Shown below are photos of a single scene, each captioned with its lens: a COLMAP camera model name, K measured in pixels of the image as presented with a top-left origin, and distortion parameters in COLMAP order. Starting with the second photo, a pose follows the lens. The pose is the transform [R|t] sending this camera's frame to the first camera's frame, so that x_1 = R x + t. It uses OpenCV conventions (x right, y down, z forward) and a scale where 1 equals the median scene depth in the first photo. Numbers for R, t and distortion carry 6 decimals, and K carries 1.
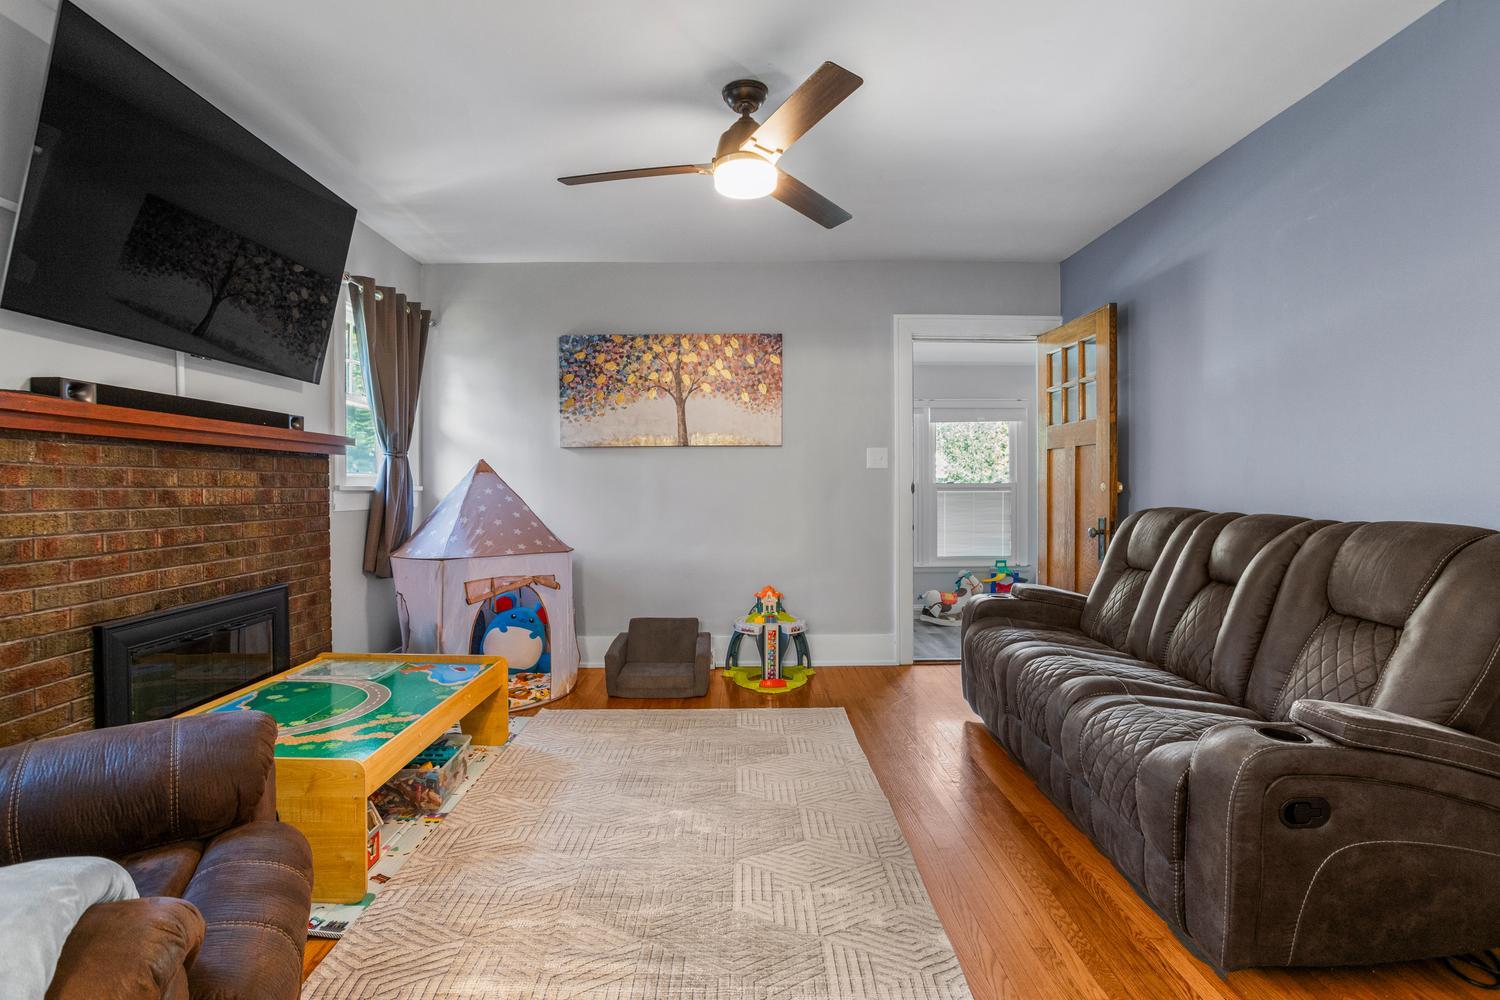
lens RADIAL K [[734.3, 0, 744.2], [0, 734.3, 496.2], [0, 0, 1]] dist [-0.055274, 0.039461]
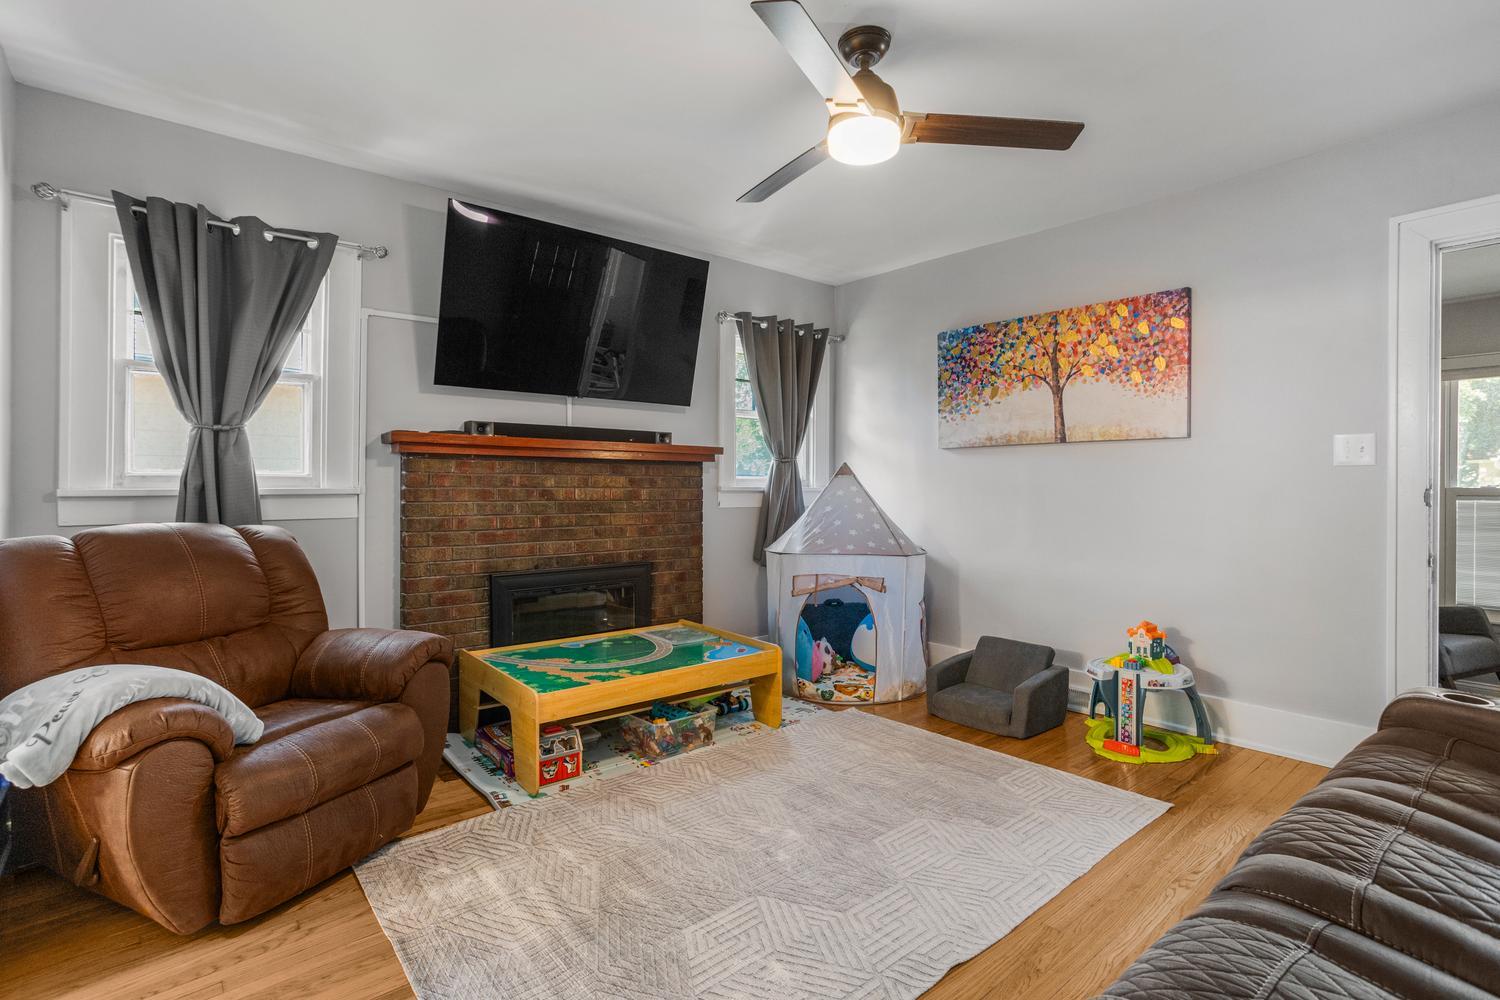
lens RADIAL K [[732.9, 0, 746.1], [0, 732.9, 492.0], [0, 0, 1]] dist [-0.051161, 0.032795]
pose [[0.640801, 0.012622, -0.767603, 0.443001], [-0.017131, 0.999851, 0.002139, -0.009606], [0.767516, 0.011779, 0.640922, 0.252277]]
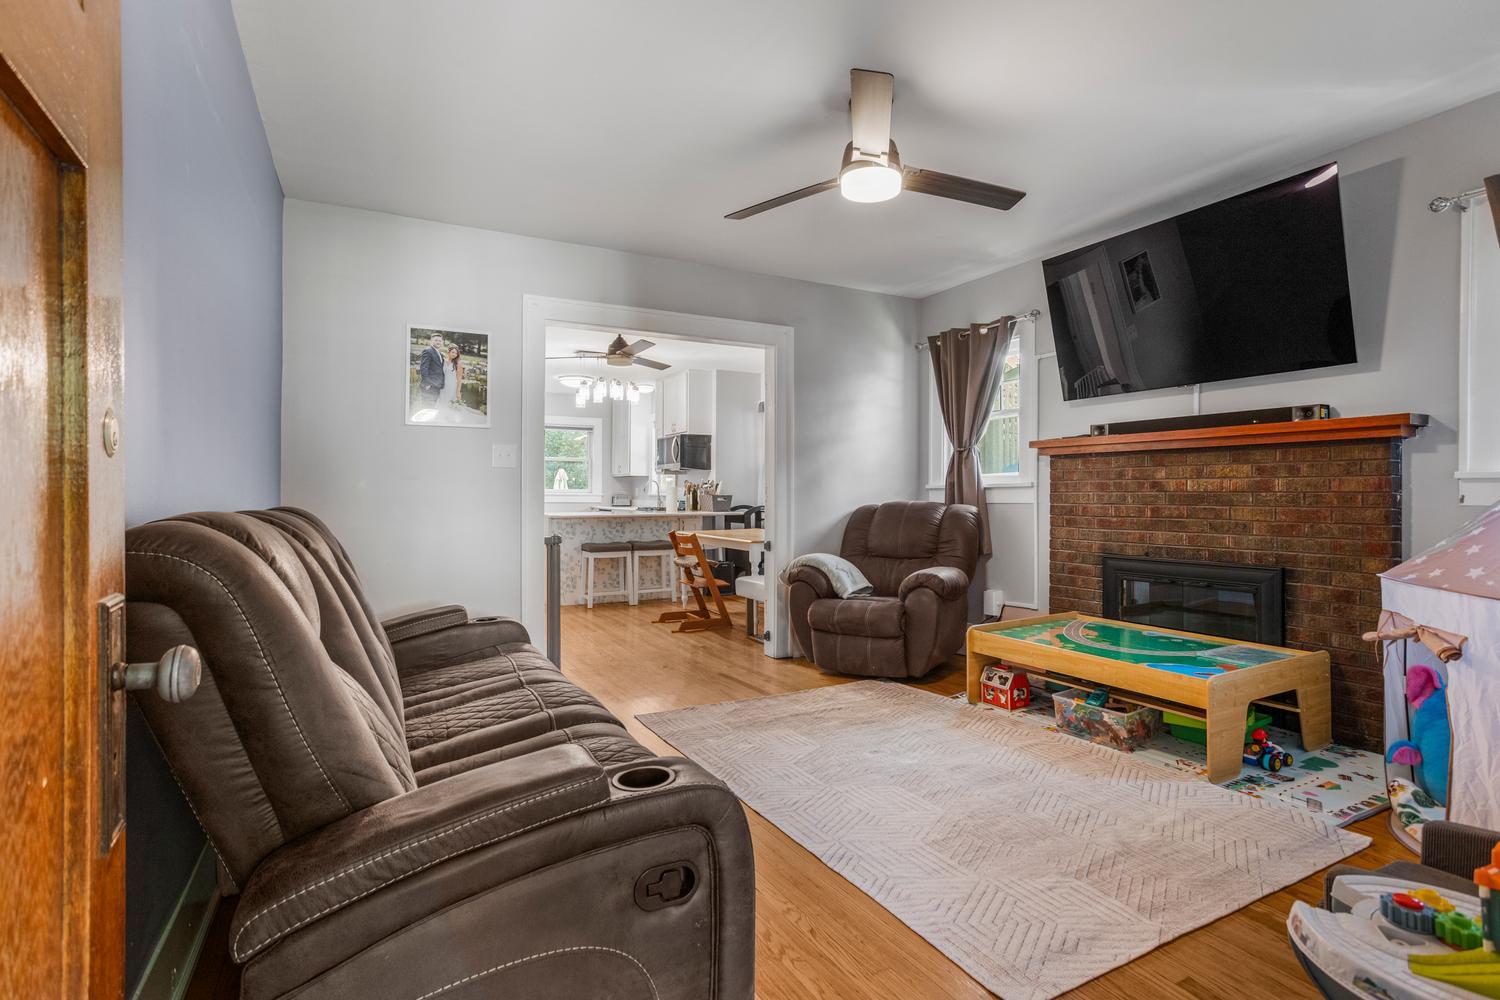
lens RADIAL K [[734.3, 0, 744.2], [0, 734.3, 496.2], [0, 0, 1]] dist [-0.055274, 0.039461]
pose [[-0.886044, 0.009704, -0.463499, 0.500445], [0.001304, 0.999829, 0.018441, -0.004185], [0.463599, 0.015735, -0.885906, 1.406822]]
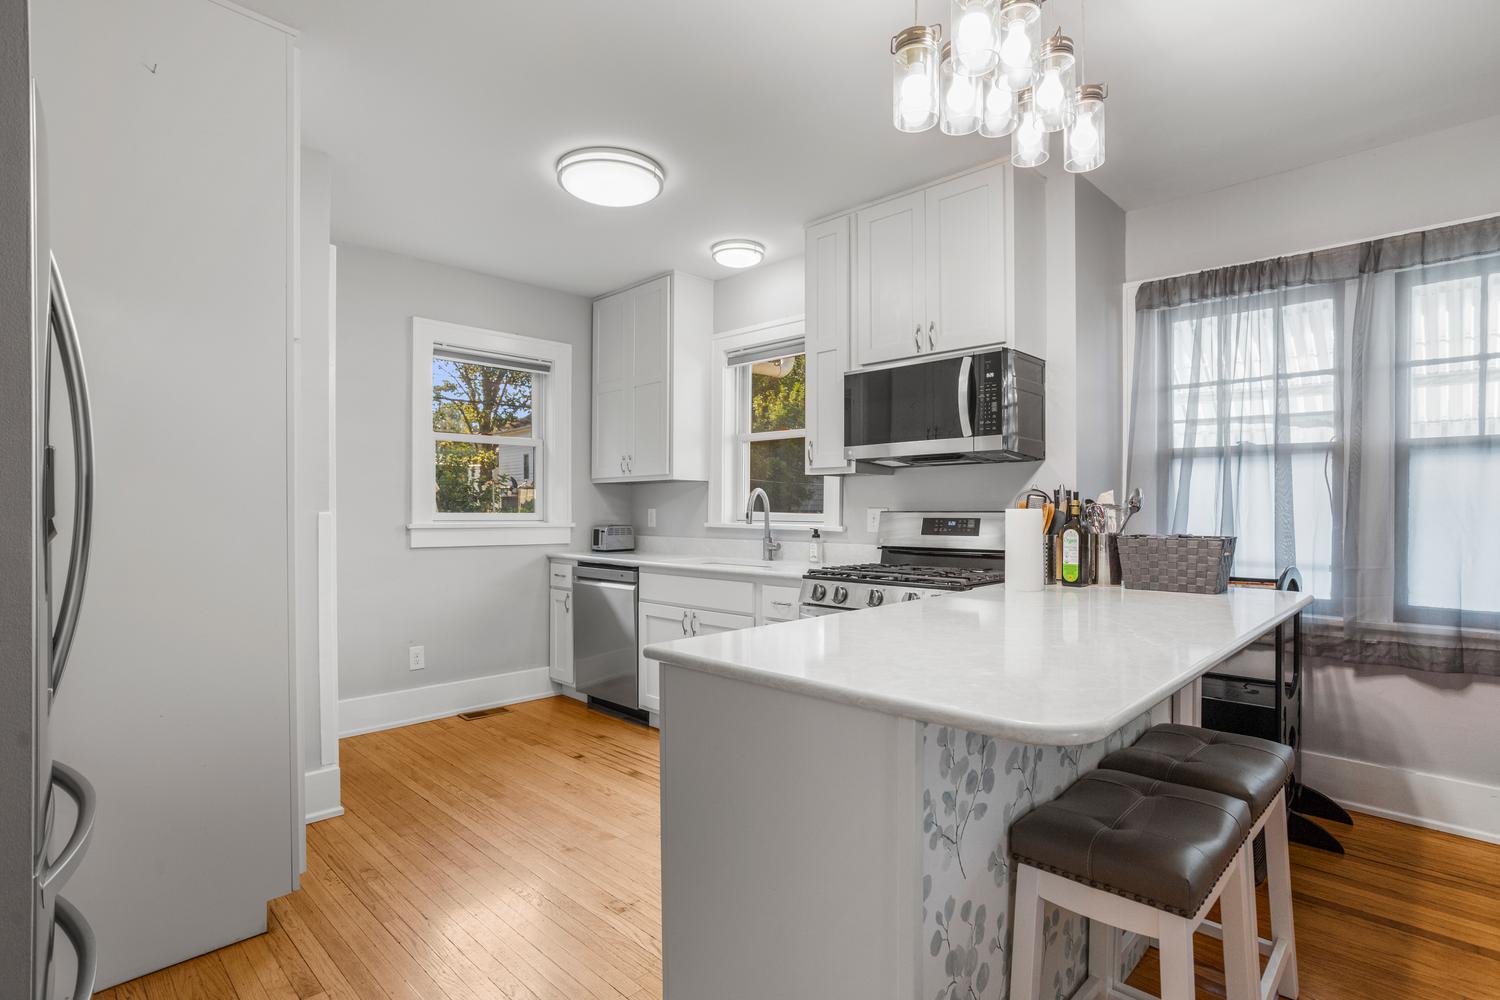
lens RADIAL K [[749.5, 0, 746.3], [0, 749.5, 513.9], [0, 0, 1]] dist [-0.064322, 0.042517]
pose [[-0.707682, 0.011471, -0.706438, 0.308440], [-0.001982, 0.999832, 0.018221, -0.000391], [0.706529, 0.014294, -0.707540, -0.552775]]
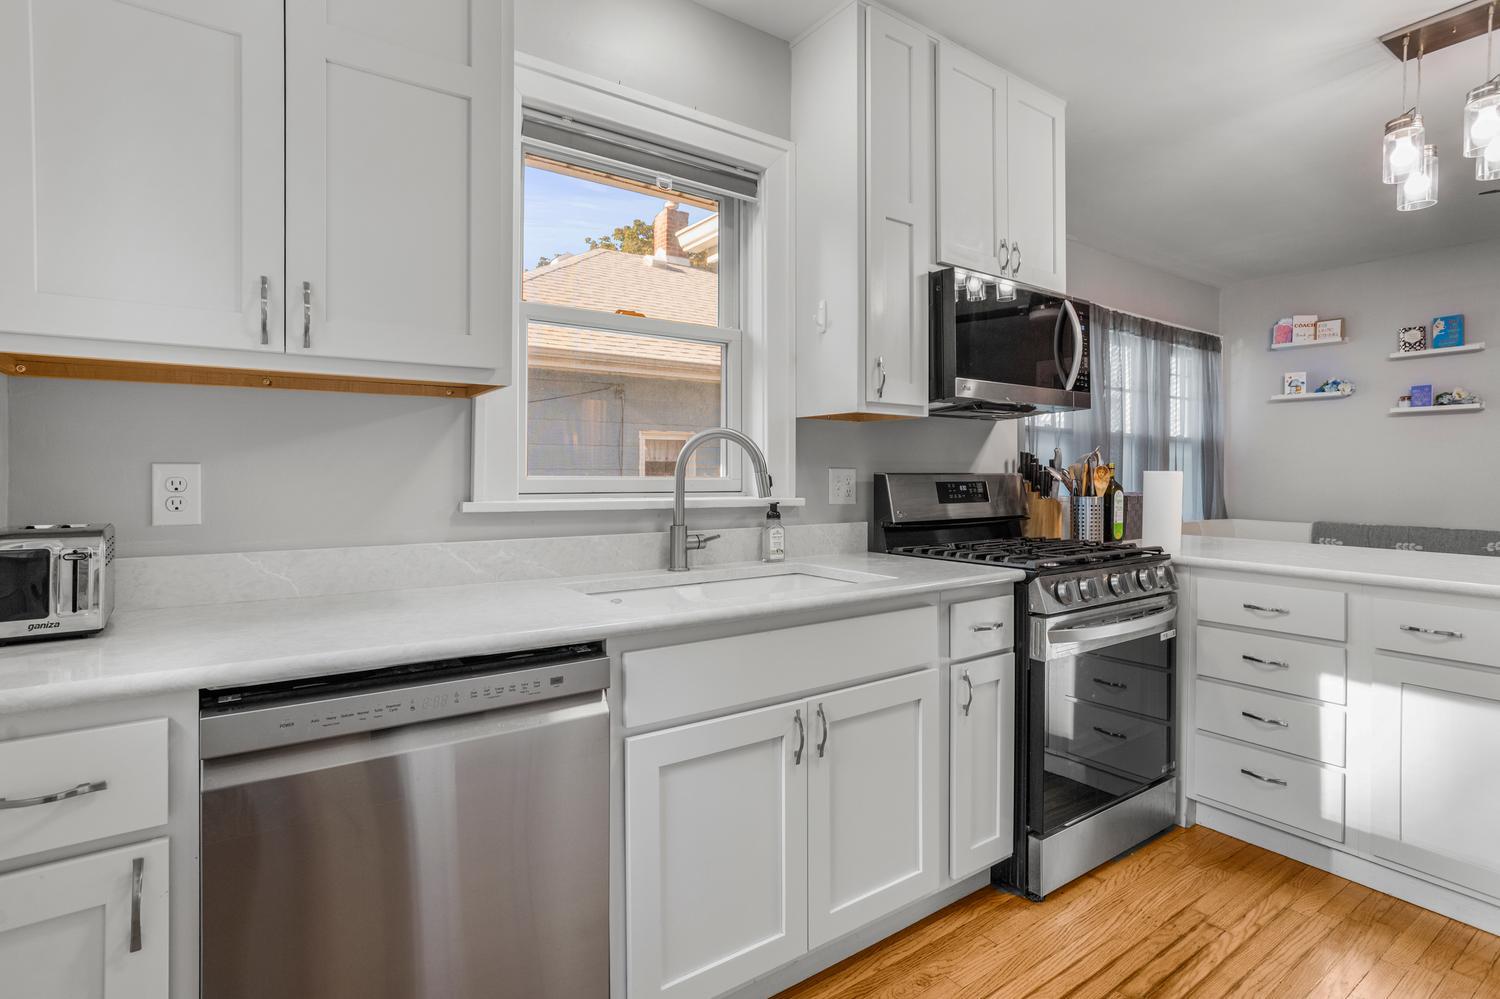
lens RADIAL K [[732.9, 0, 744.1], [0, 732.9, 482.2], [0, 0, 1]] dist [-0.047967, 0.028232]
pose [[0.566265, 0.018946, -0.824006, -0.049806], [-0.014573, 0.999810, 0.012973, 0.015980], [0.824095, 0.004662, 0.566433, -1.679184]]
